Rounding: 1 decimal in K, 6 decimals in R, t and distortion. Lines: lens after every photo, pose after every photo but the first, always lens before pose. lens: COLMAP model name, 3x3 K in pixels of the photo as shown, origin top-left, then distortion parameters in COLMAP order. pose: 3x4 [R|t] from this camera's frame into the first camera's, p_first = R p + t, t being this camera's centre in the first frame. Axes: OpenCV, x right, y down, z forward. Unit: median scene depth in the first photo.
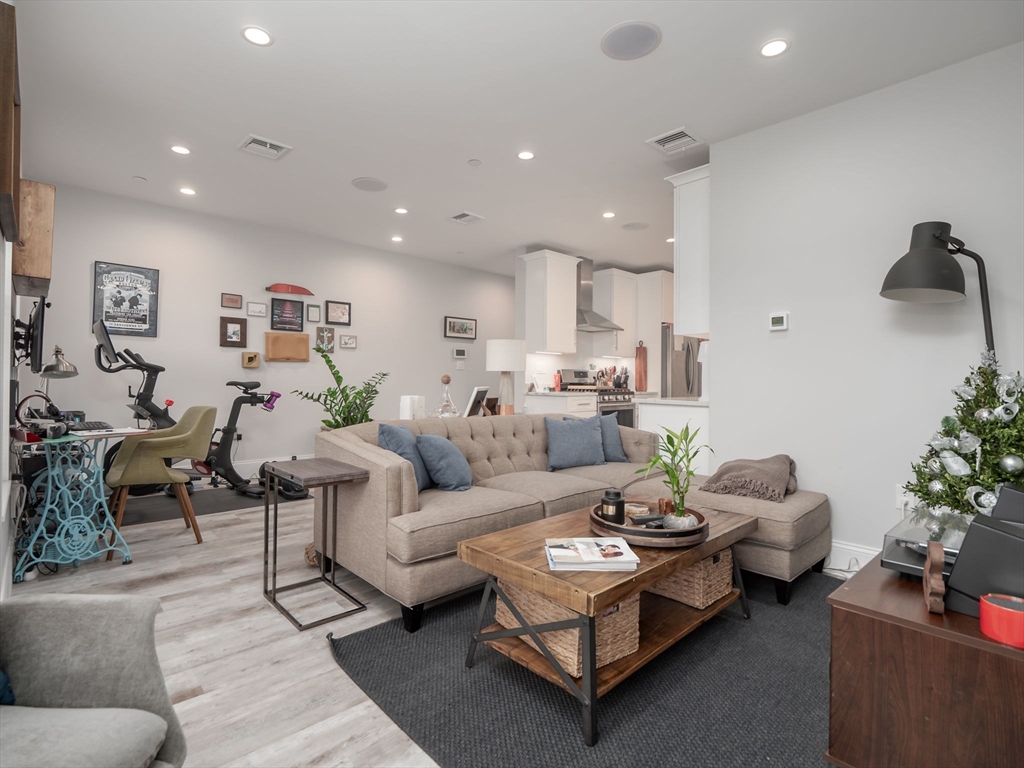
lens RADIAL K [[502.3, 0, 503.6], [0, 502.3, 378.5], [0, 0, 1]] dist [0.000173, -0.000277]
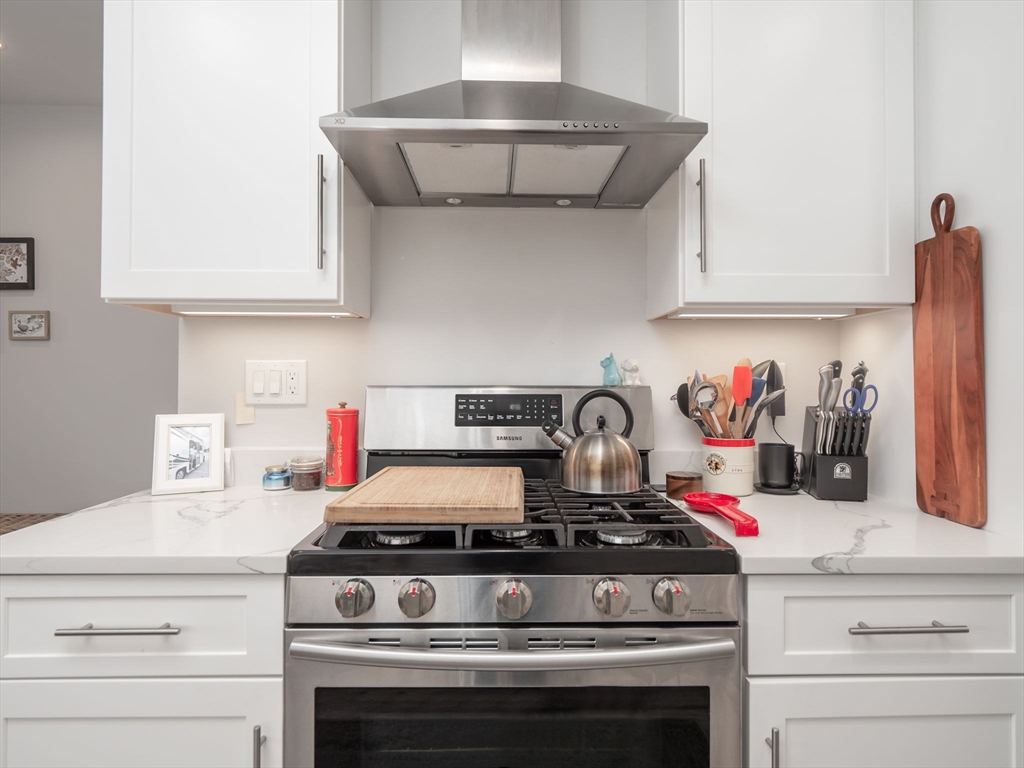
lens RADIAL K [[566.1, 0, 504.4], [0, 566.1, 378.0], [0, 0, 1]] dist [-0.000708, -0.000457]
pose [[0.740208, -0.008987, -0.672318, 0.388509], [0.003600, 0.999949, -0.009402, -0.023032], [0.672369, 0.004539, 0.740203, 1.040565]]
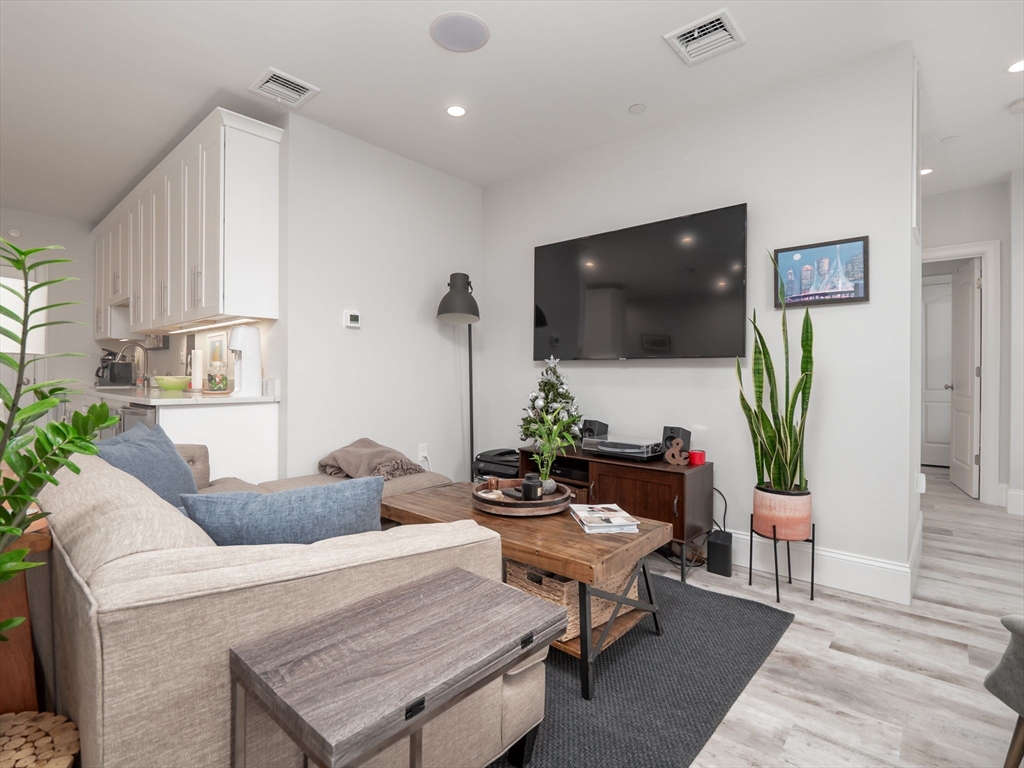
lens RADIAL K [[500.3, 0, 505.0], [0, 500.3, 375.2], [0, 0, 1]] dist [-0.001079, -0.012322]
pose [[-0.087751, -0.010090, 0.996091, -0.332926], [-0.009857, 0.999909, 0.009260, -0.001982], [-0.996094, -0.009006, -0.087843, 0.442280]]
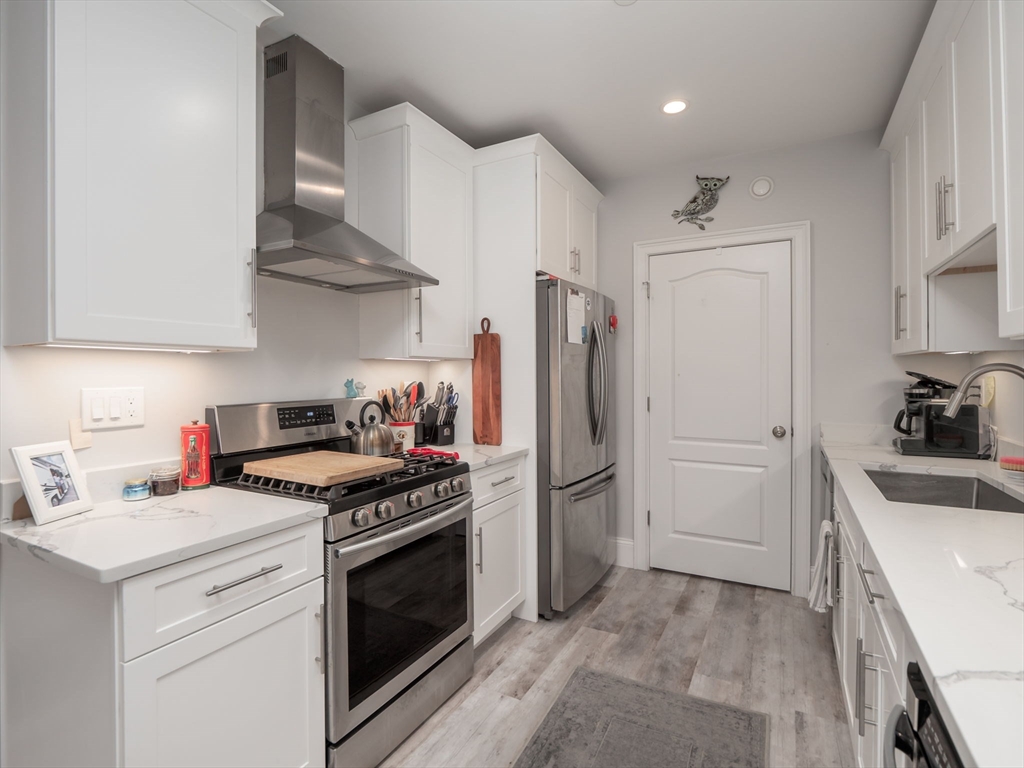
lens RADIAL K [[505.7, 0, 505.2], [0, 505.7, 376.8], [0, 0, 1]] dist [0.001259, -0.014715]
pose [[0.952201, -0.013284, 0.305183, 0.221431], [0.011116, 0.999899, 0.008842, -0.042806], [-0.305270, -0.005027, 0.952253, 0.820861]]
